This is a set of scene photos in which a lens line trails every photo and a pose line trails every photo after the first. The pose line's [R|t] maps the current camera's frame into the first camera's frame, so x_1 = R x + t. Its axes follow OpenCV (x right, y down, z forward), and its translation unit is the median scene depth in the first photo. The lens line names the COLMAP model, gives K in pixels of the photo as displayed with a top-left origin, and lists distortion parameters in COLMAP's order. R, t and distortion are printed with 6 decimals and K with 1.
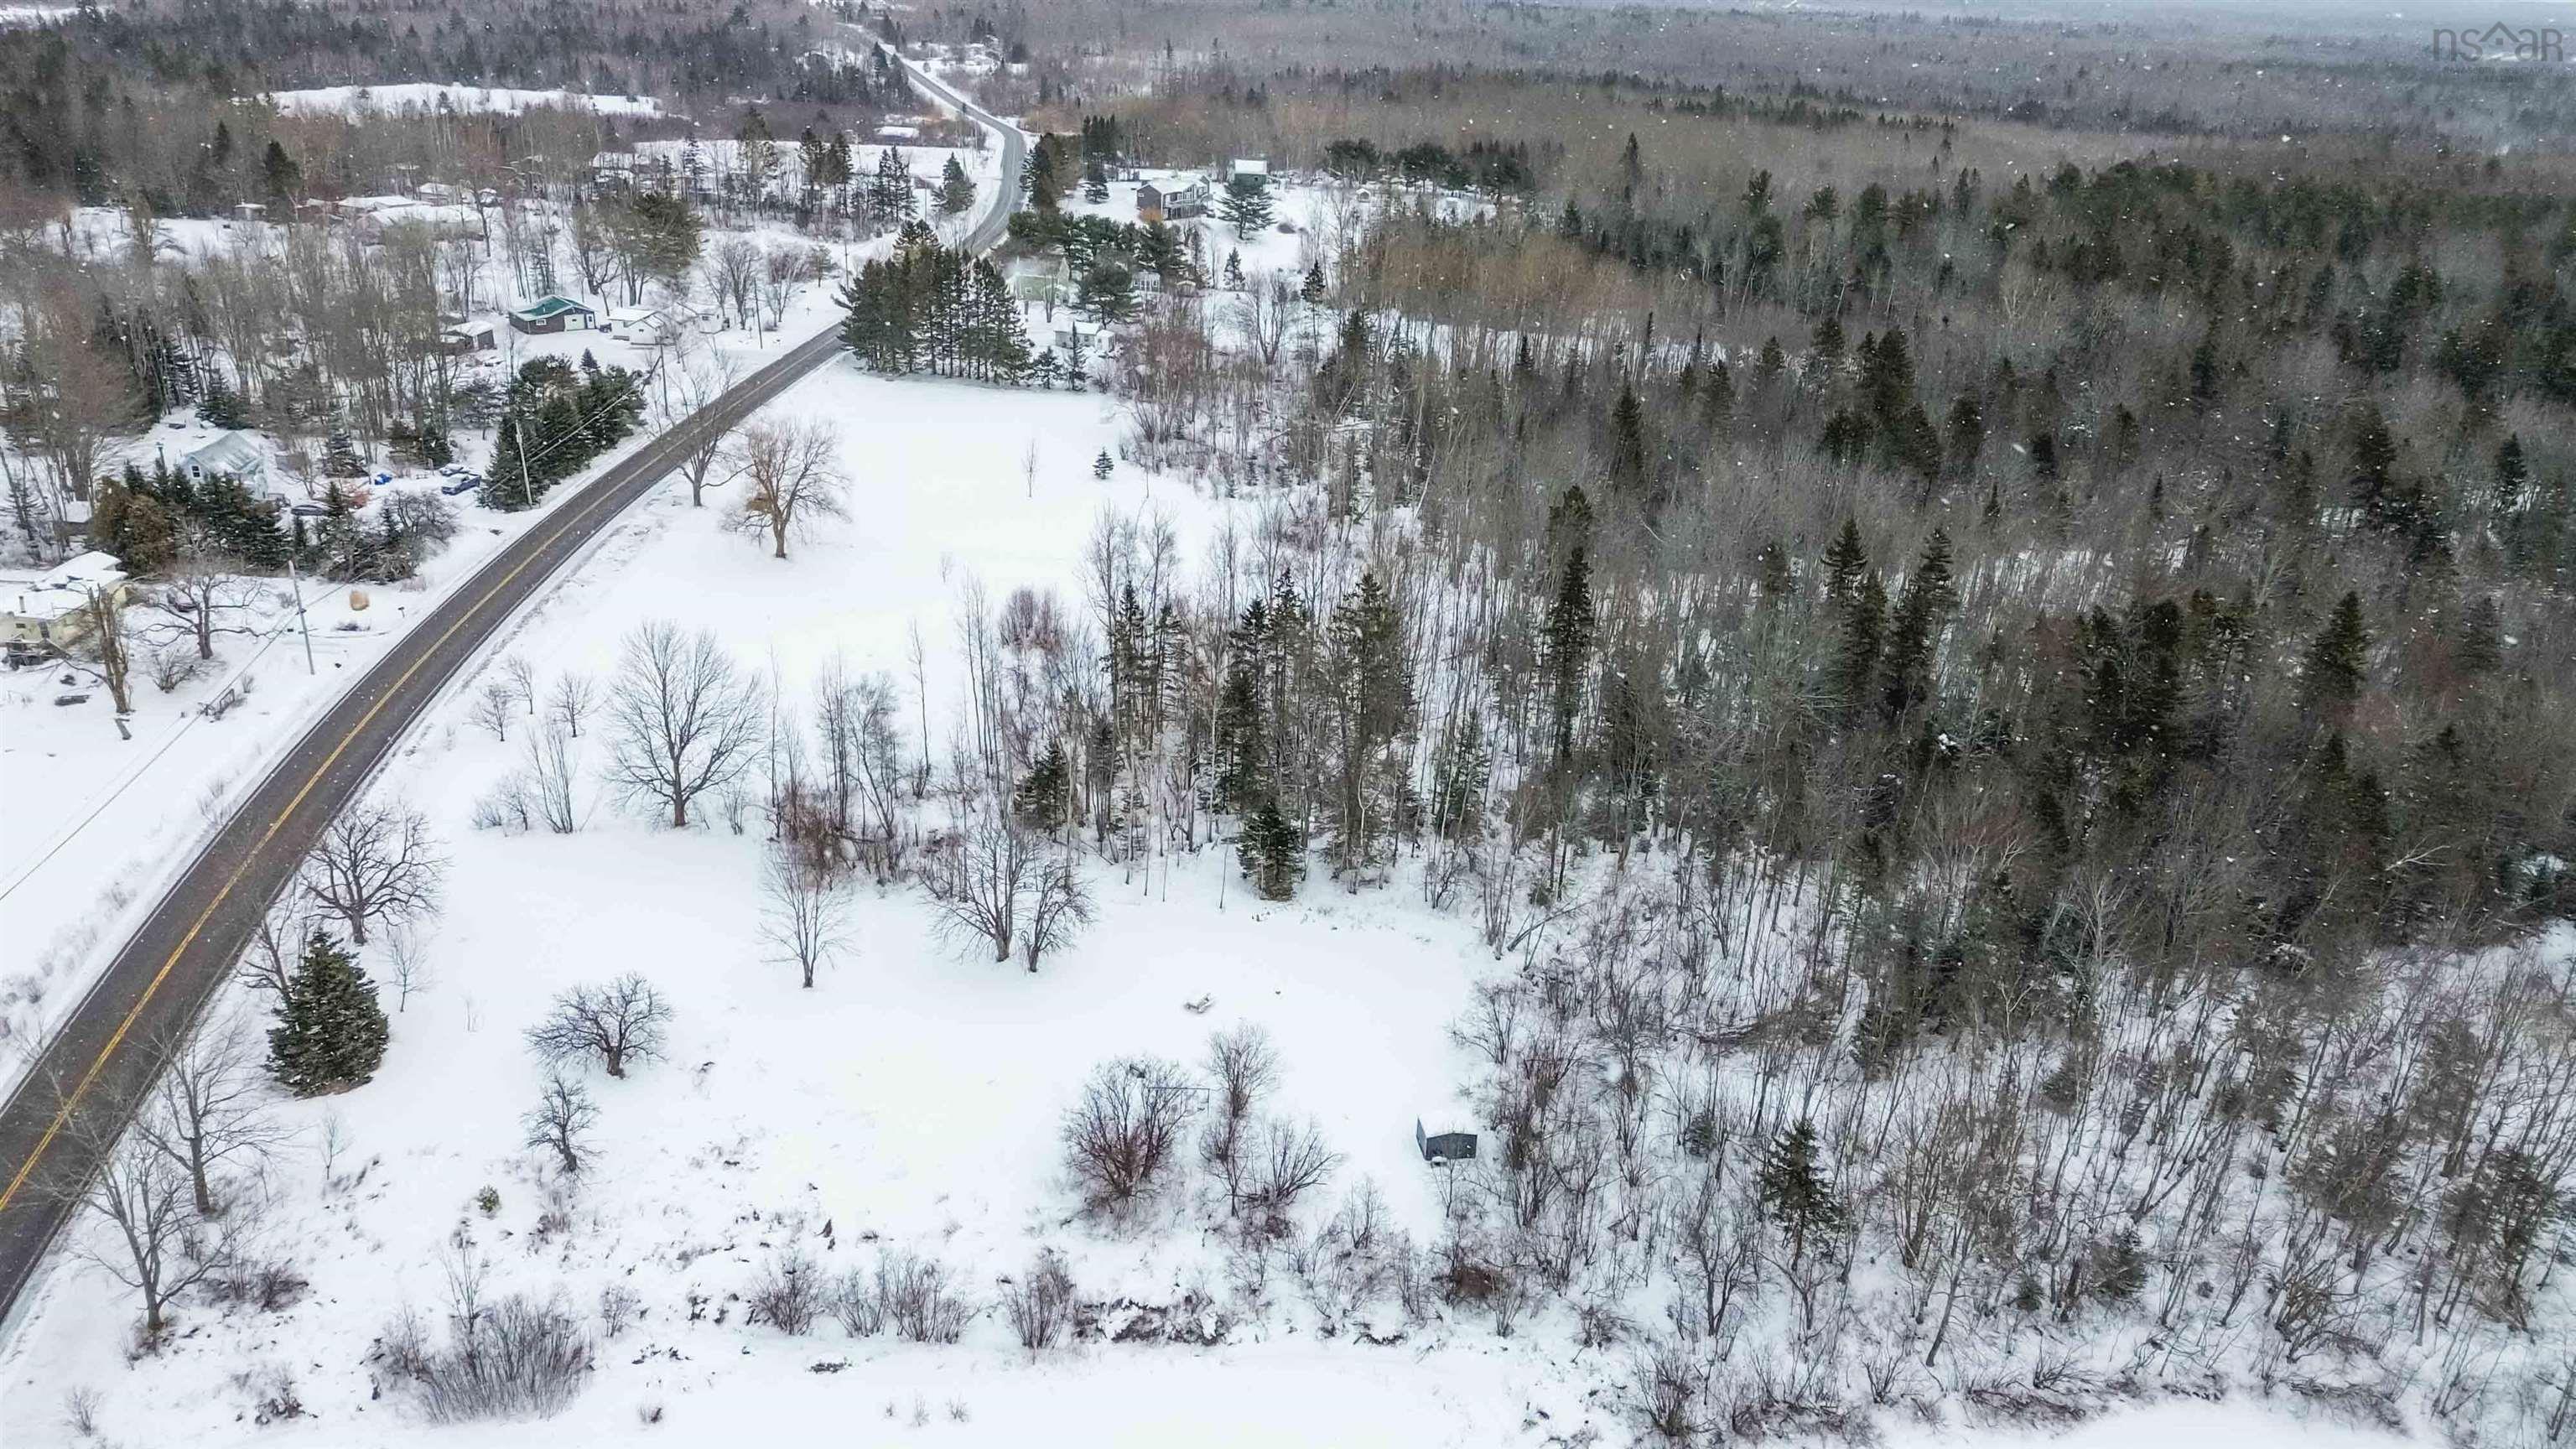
lens RADIAL K [[1810.2, 0, 1296.5], [0, 1810.2, 720.7], [0, 0, 1]] dist [0.077721, -0.073535]
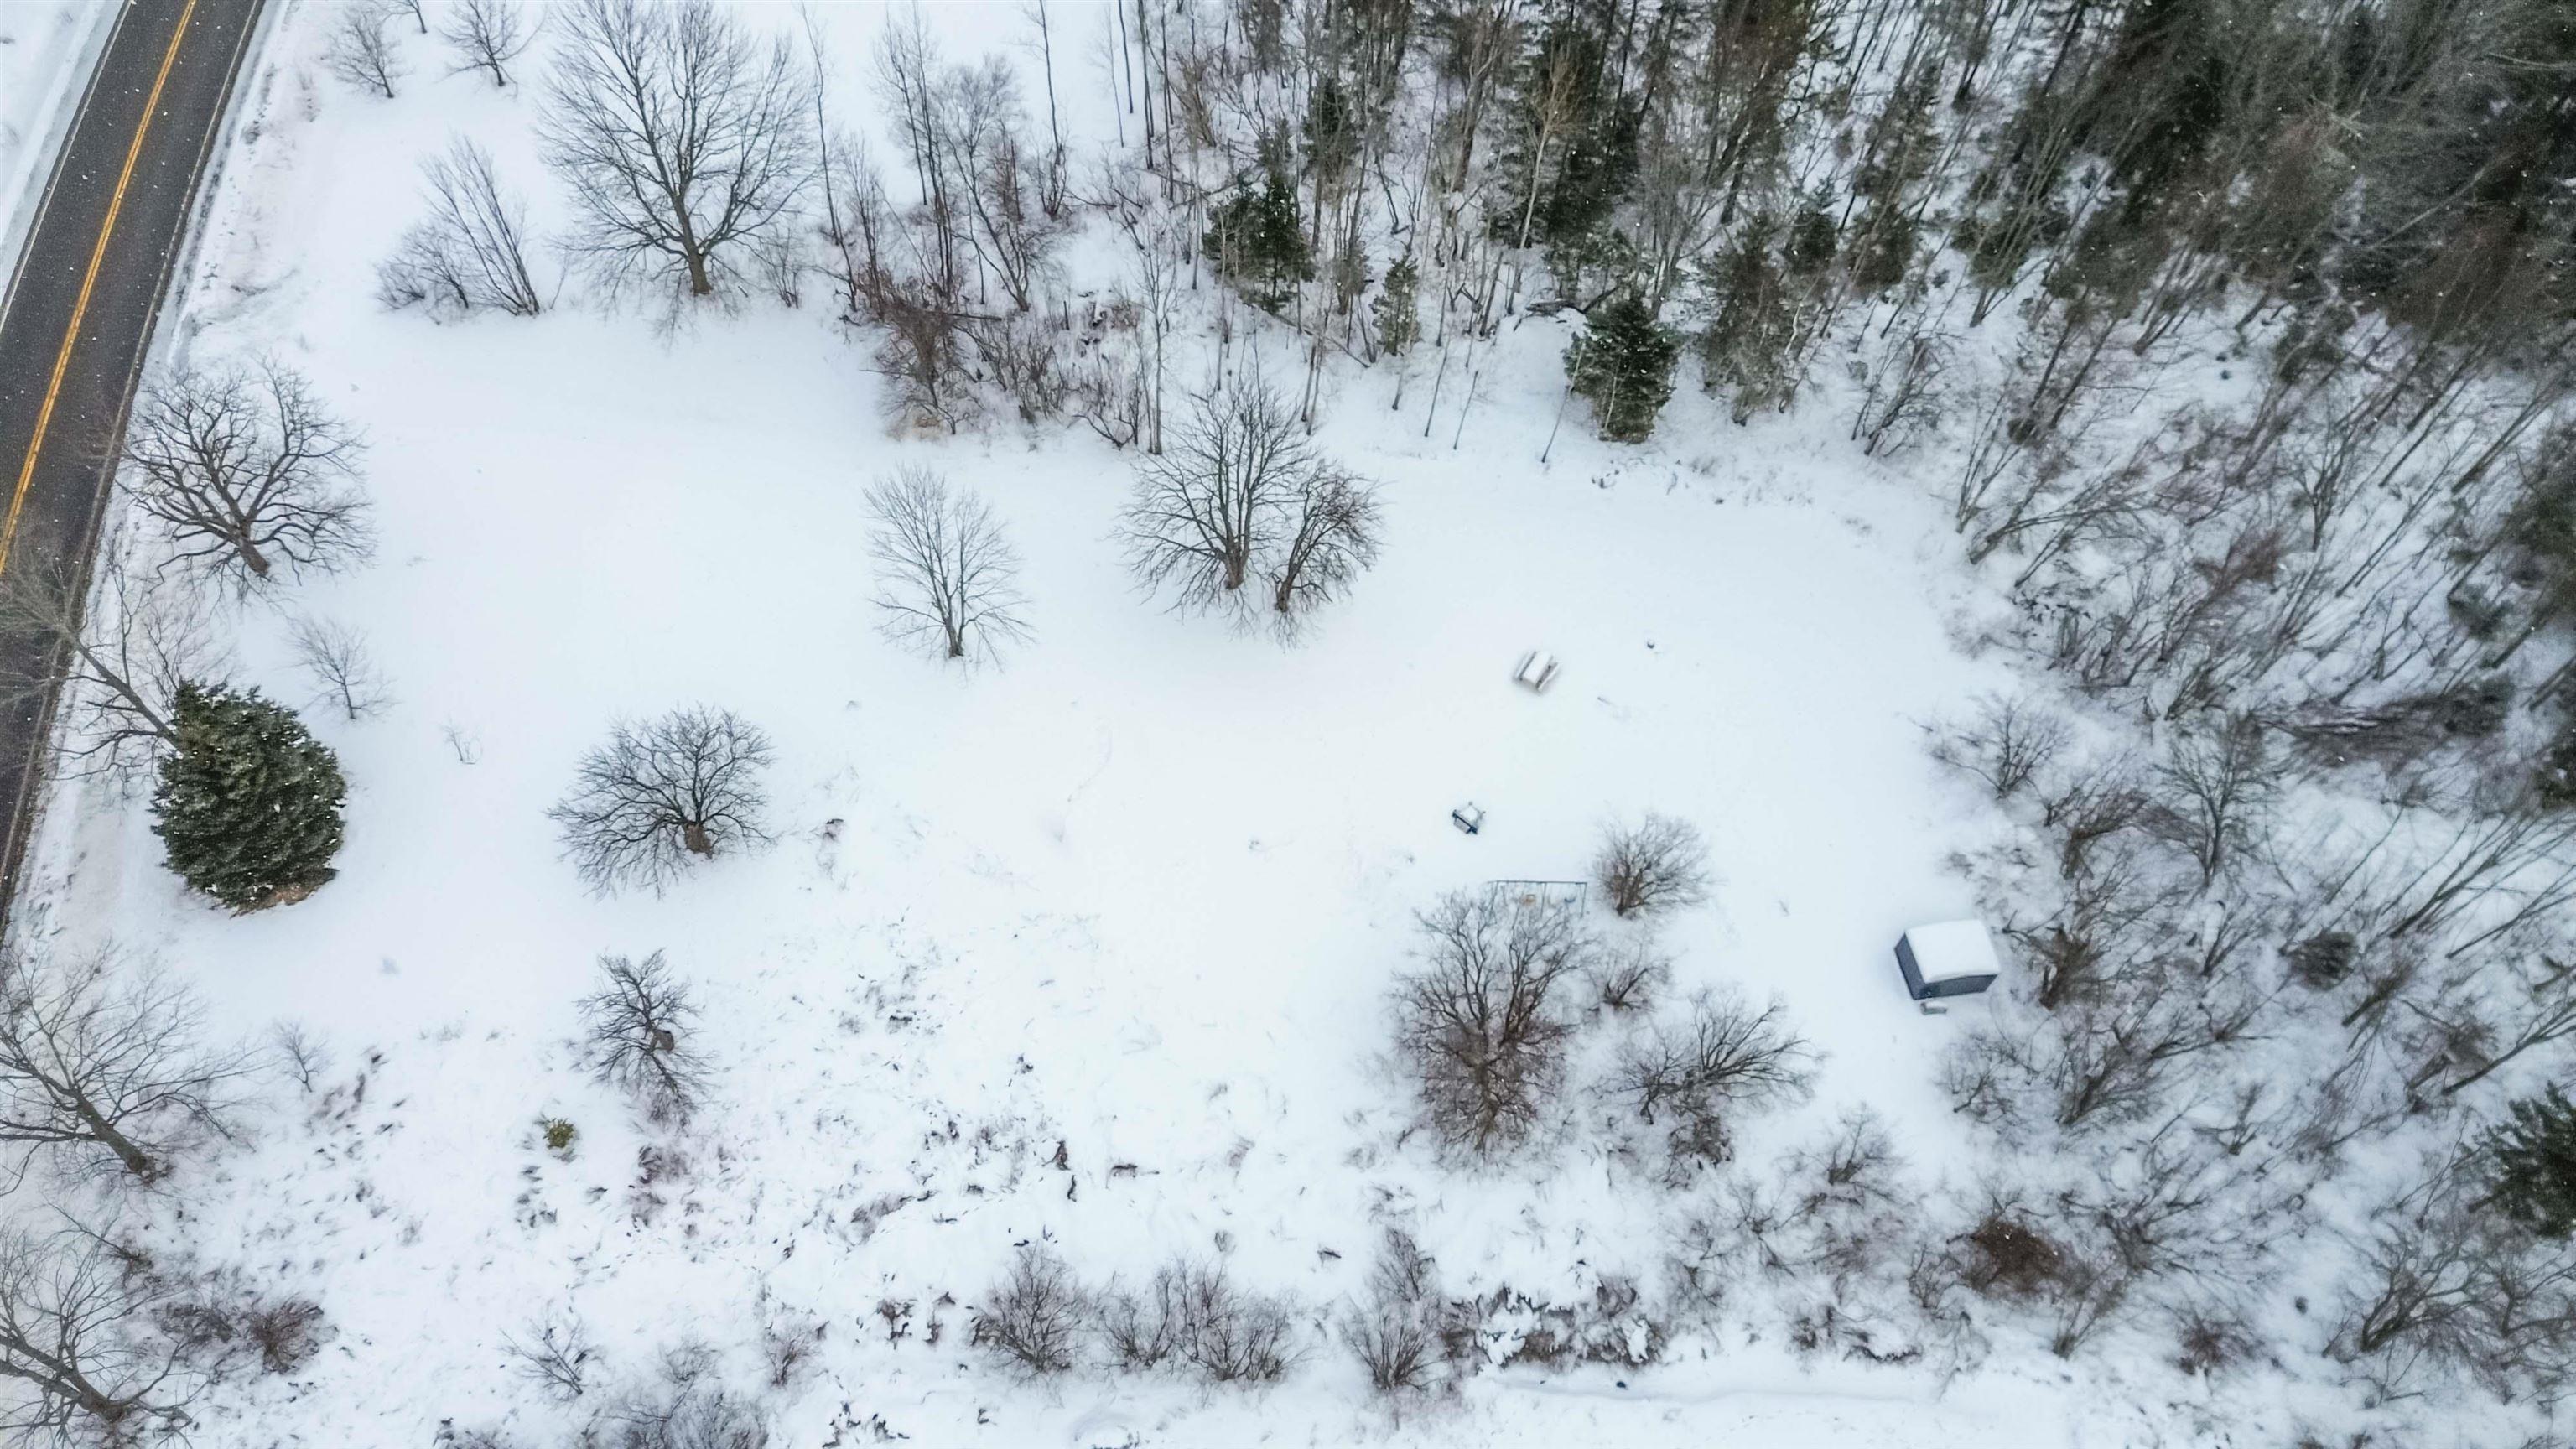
lens RADIAL K [[1814.3, 0, 1295.2], [0, 1814.3, 727.0], [0, 0, 1]] dist [0.076300, -0.075348]
pose [[0.999894, 0.012115, -0.008025, -0.122722], [-0.005924, 0.844085, 0.536177, -0.164810], [0.013270, -0.536073, 0.844068, 0.379670]]
